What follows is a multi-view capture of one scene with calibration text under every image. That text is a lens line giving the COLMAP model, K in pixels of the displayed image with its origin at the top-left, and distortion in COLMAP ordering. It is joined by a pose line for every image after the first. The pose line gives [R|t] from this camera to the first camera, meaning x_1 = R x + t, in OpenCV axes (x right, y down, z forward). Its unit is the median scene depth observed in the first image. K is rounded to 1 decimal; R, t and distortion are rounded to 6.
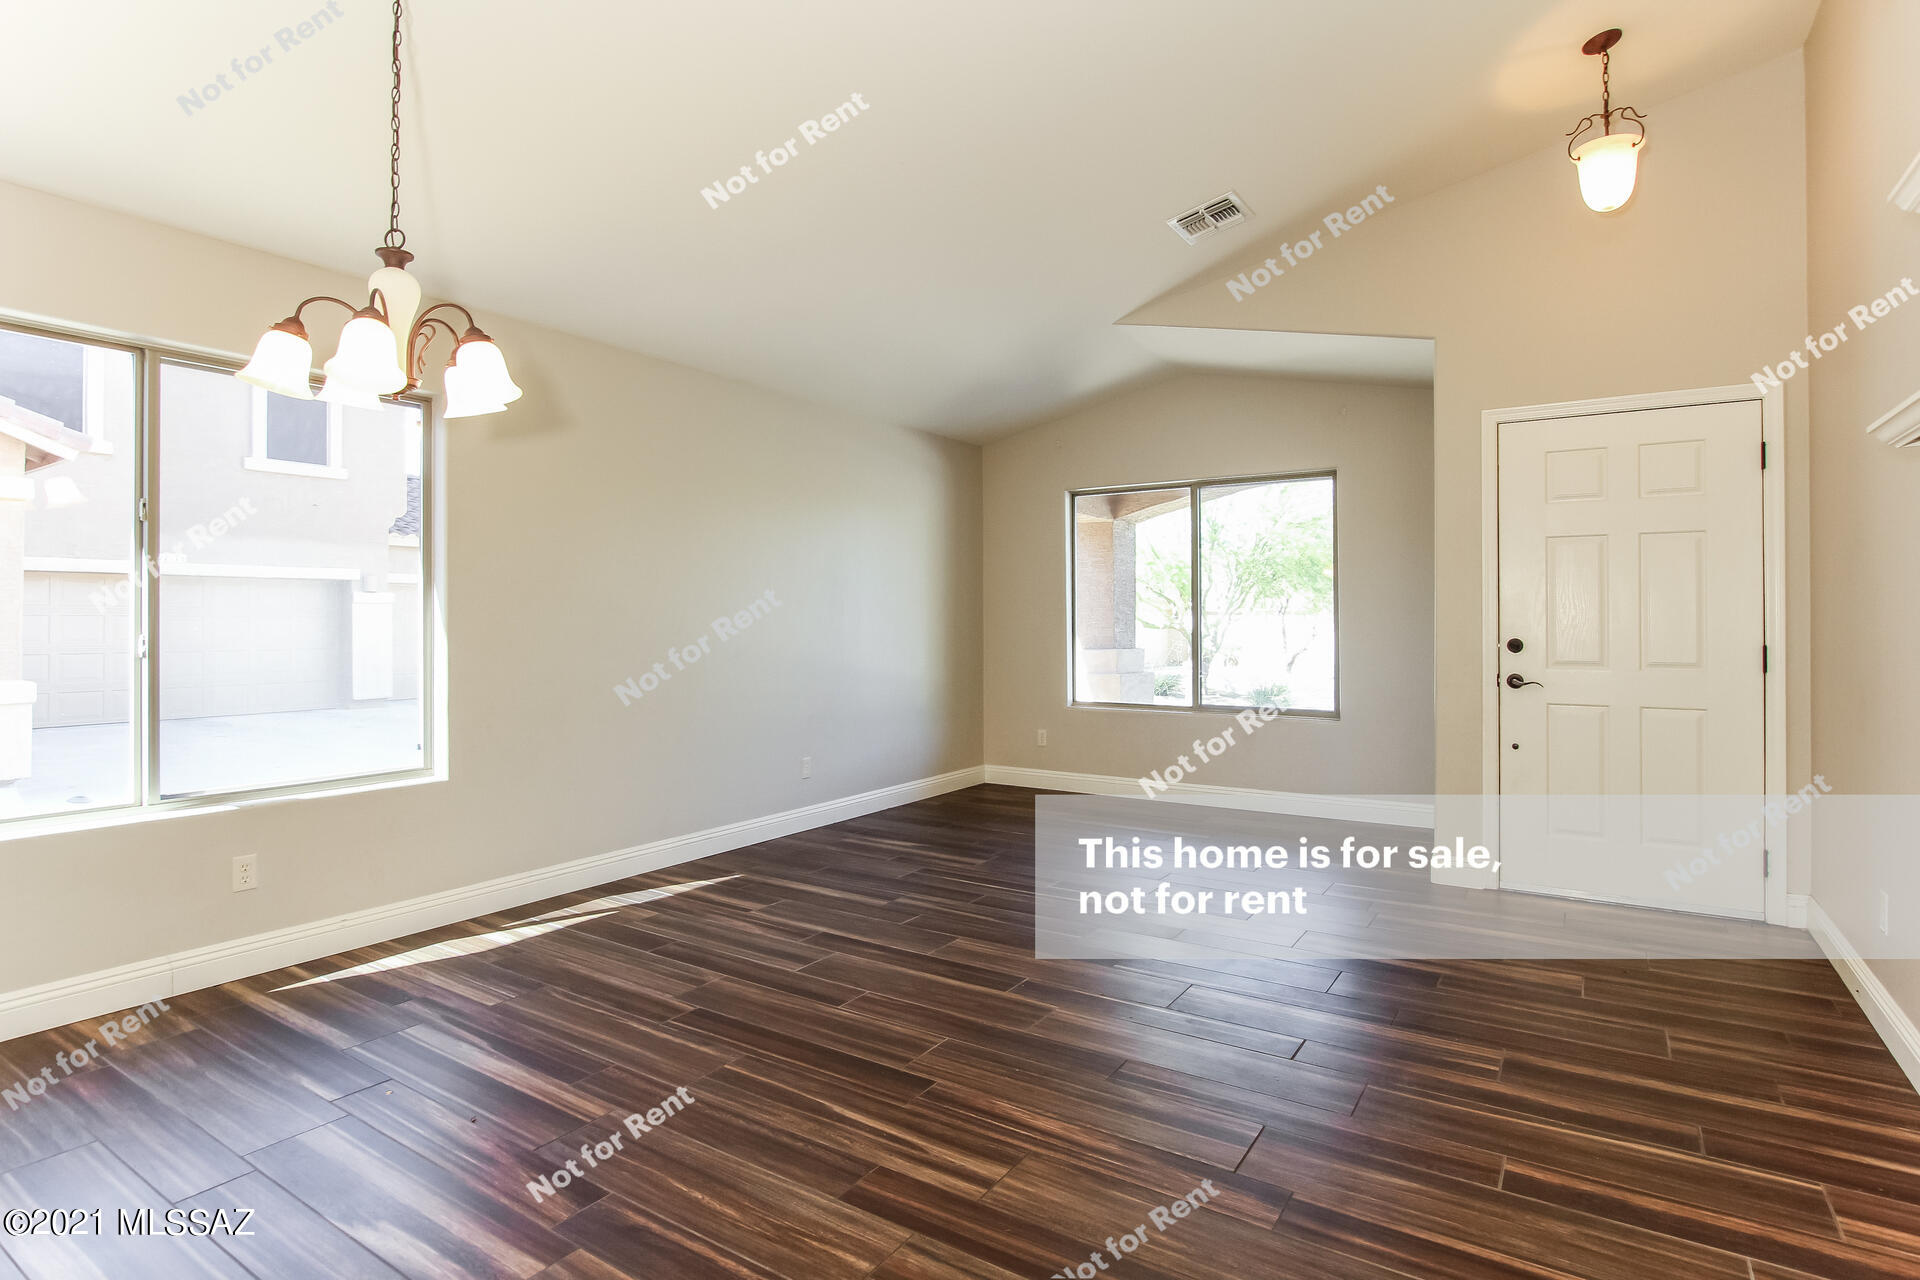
lens RADIAL K [[964.4, 0, 960.6], [0, 964.4, 630.1], [0, 0, 1]] dist [0.001165, 0.000628]
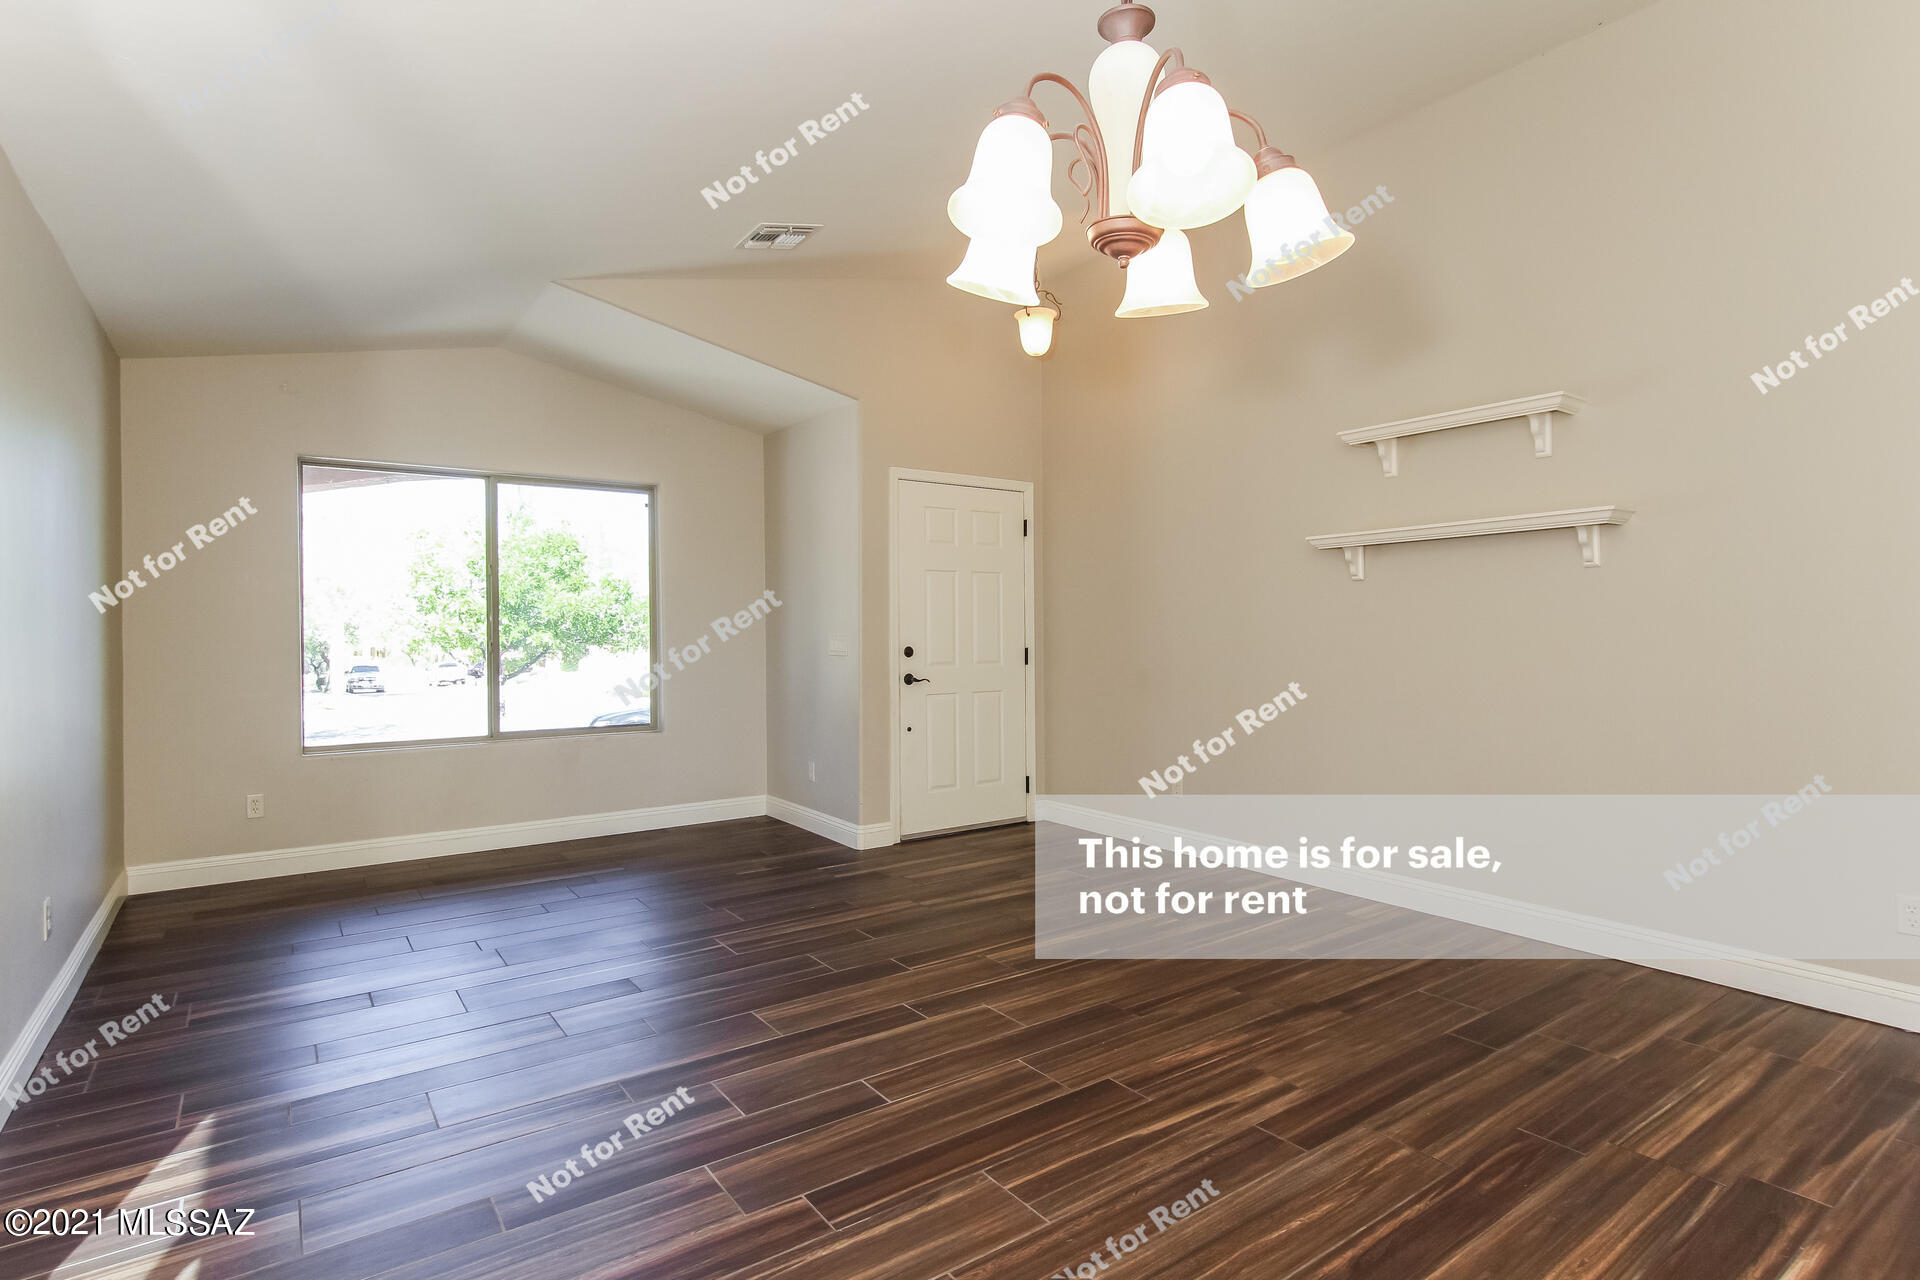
lens RADIAL K [[964.4, 0, 960.0], [0, 964.4, 635.0], [0, 0, 1]] dist [0.001165, 0.000628]
pose [[0.362067, -0.003092, 0.932147, -0.917898], [0.013422, 0.999908, -0.001897, -0.005232], [-0.932056, 0.013198, 0.362075, 0.677301]]
